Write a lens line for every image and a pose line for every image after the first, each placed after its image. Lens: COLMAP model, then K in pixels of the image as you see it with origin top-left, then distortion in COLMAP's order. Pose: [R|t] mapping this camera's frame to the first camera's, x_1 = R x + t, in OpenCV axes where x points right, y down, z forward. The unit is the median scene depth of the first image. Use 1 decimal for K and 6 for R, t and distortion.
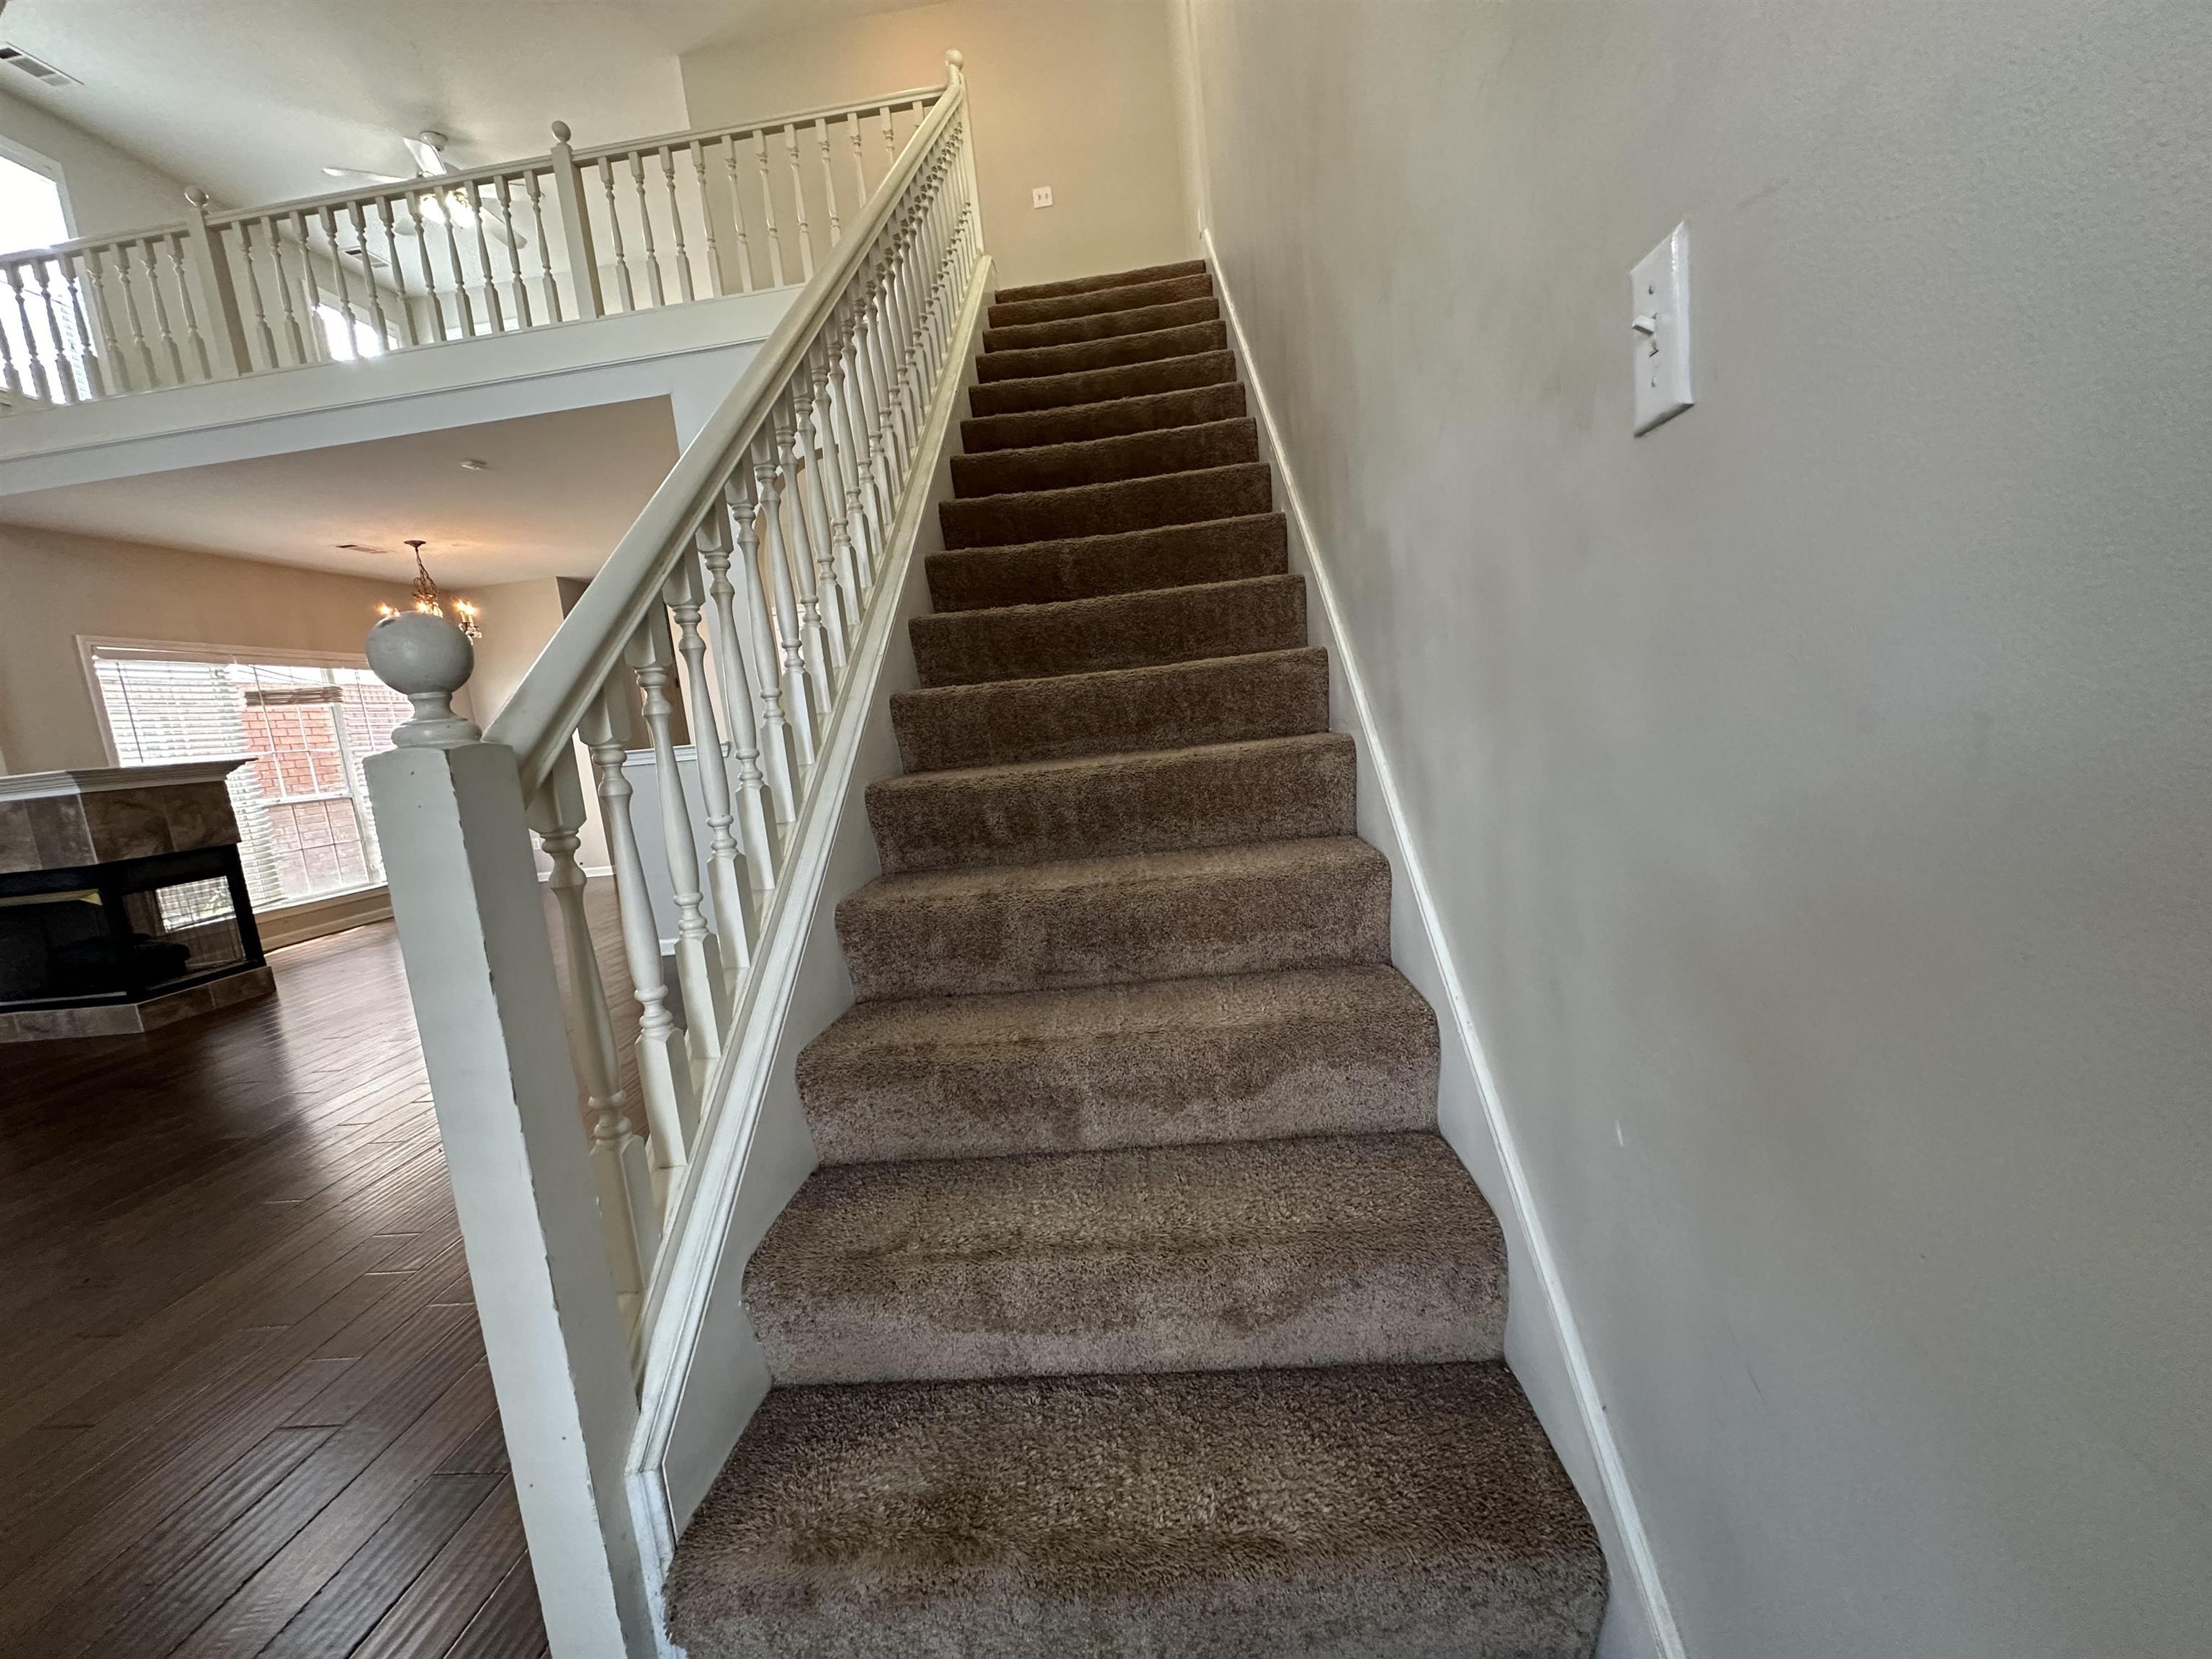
lens RADIAL K [[889.1, 0, 1090.0], [0, 889.1, 846.9], [0, 0, 1]] dist [0.003236, 0.000659]
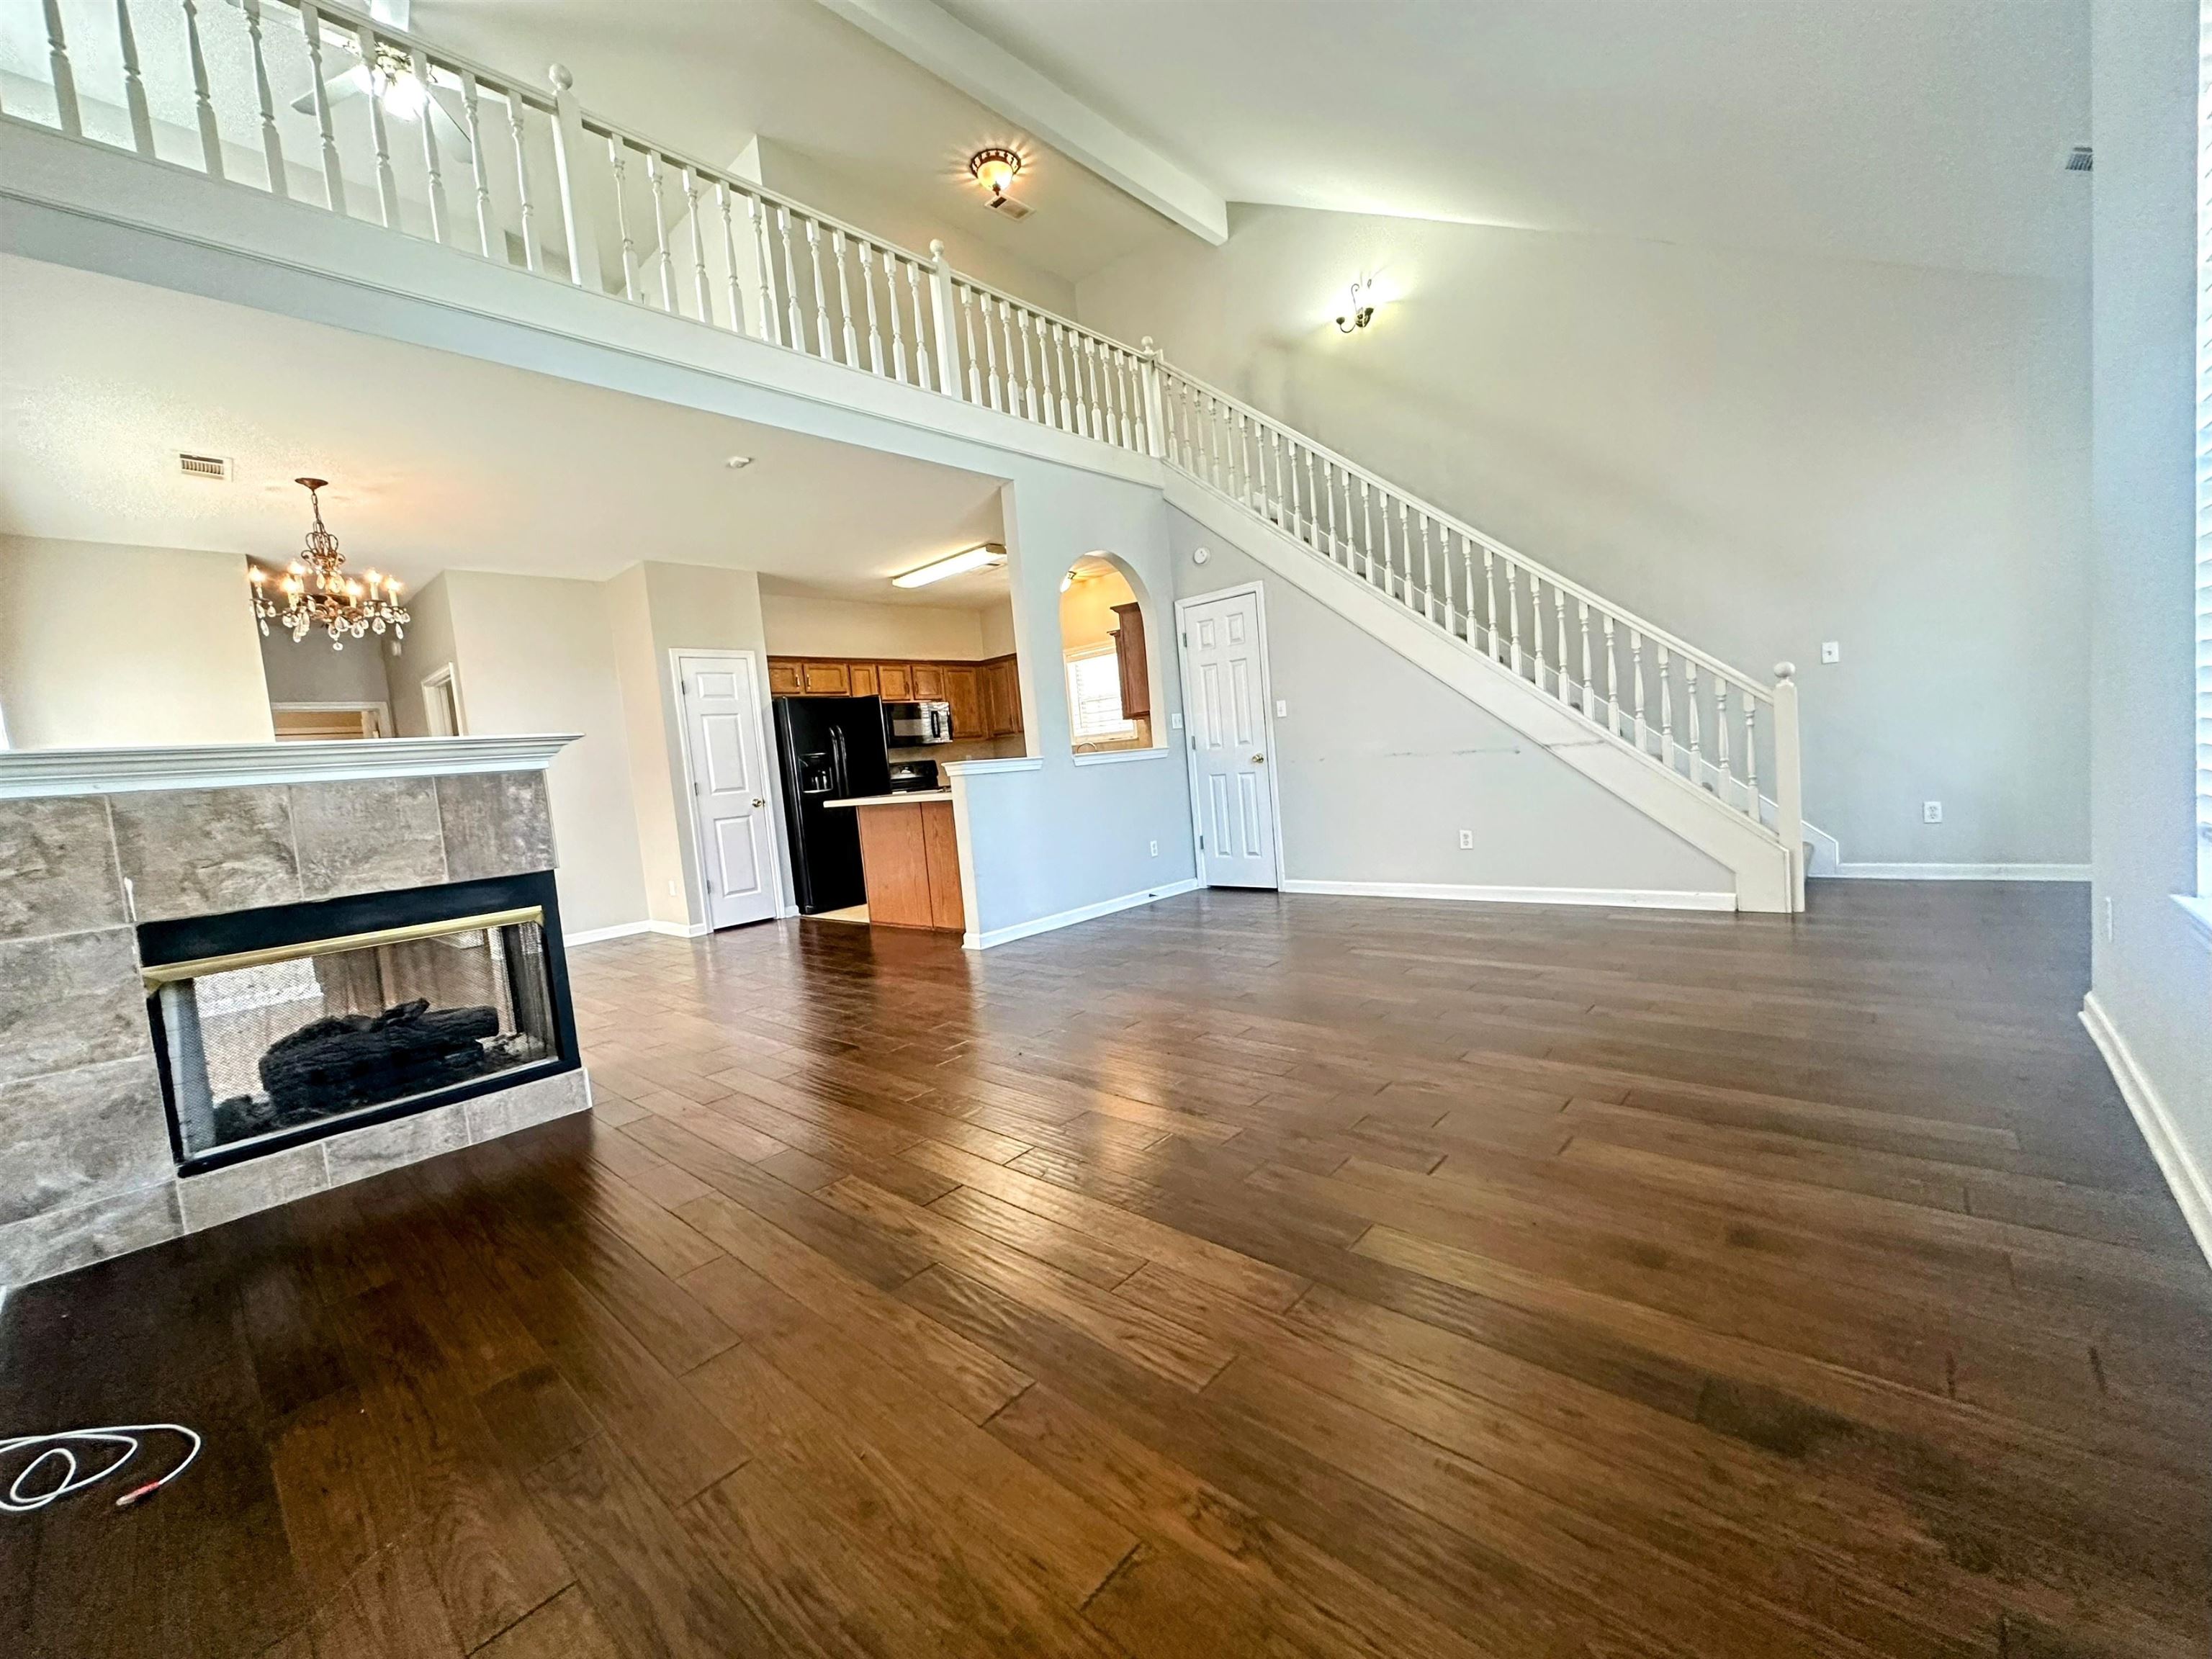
lens RADIAL K [[889.1, 0, 1104.4], [0, 889.1, 829.5], [0, 0, 1]] dist [0.003236, 0.000659]
pose [[0.590963, -0.005941, 0.806677, -1.415544], [0.141907, 0.985145, -0.096704, 0.118830], [-0.794119, 0.171622, 0.583027, 0.229618]]
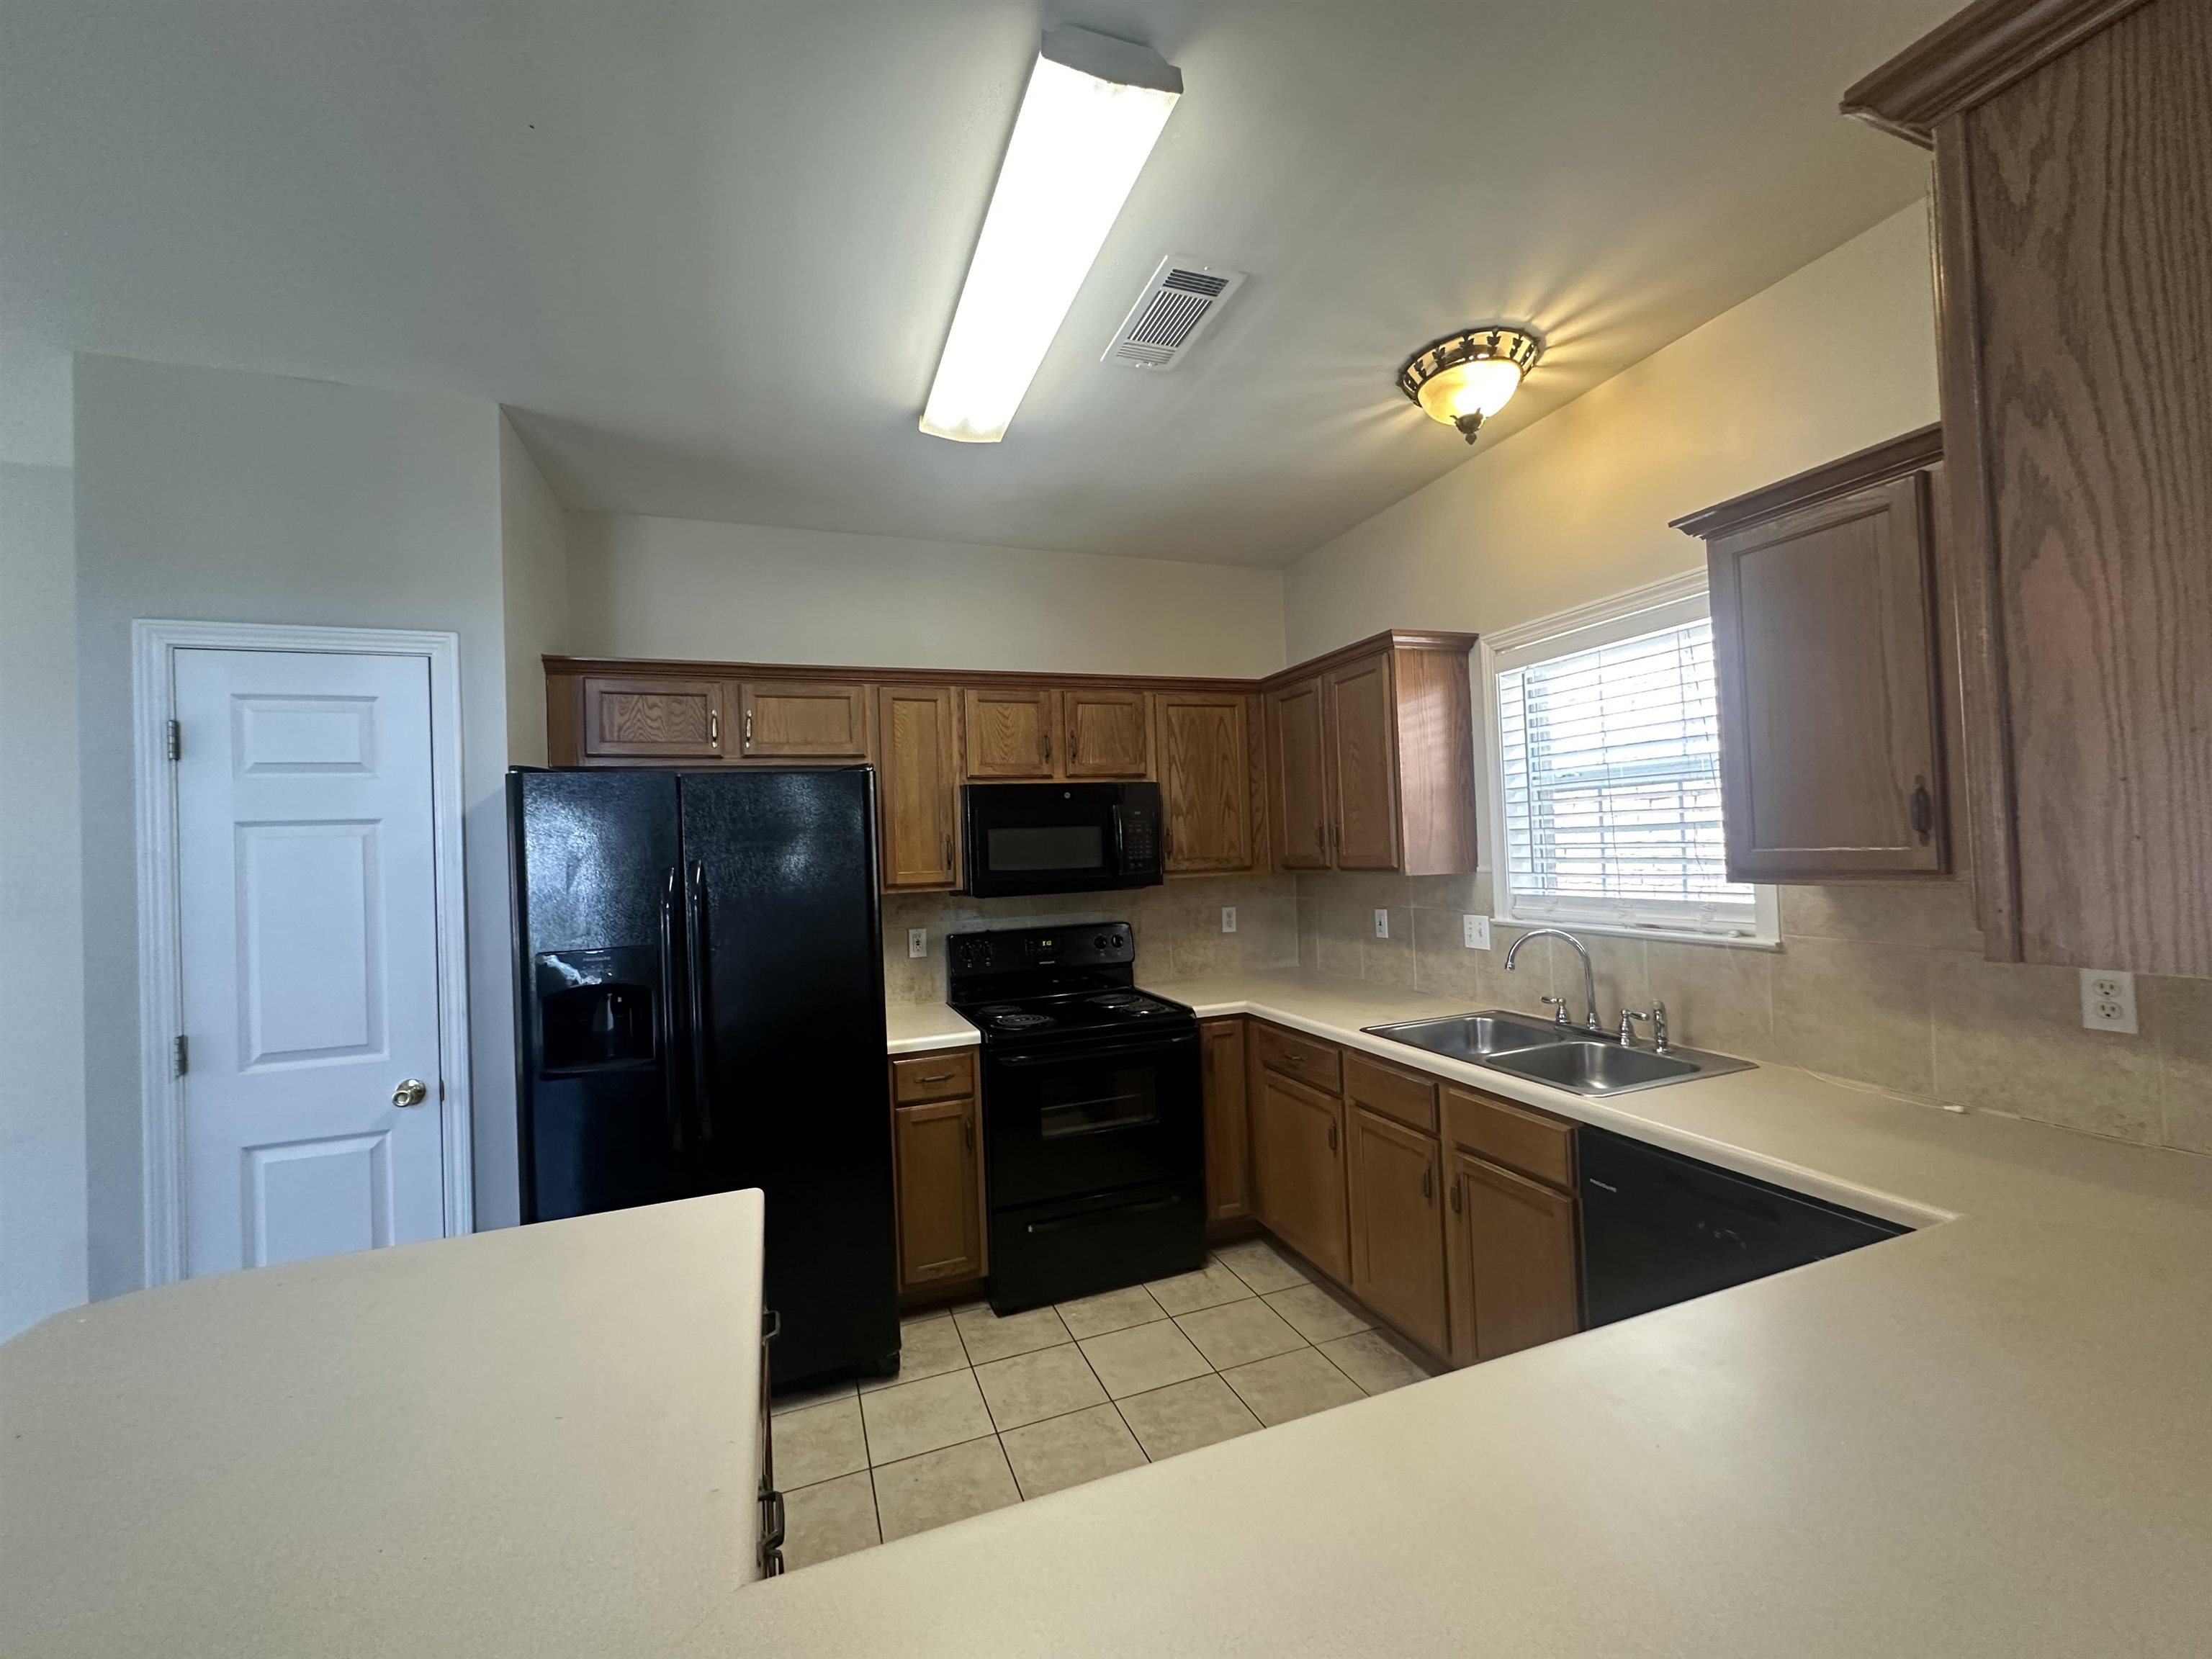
lens RADIAL K [[889.1, 0, 1116.5], [0, 889.1, 830.5], [0, 0, 1]] dist [0.003236, 0.000659]
pose [[0.889954, 0.082902, 0.448452, -0.314453], [0.007694, 0.980469, -0.196521, -0.235900], [-0.455985, 0.178345, 0.871935, 1.022628]]
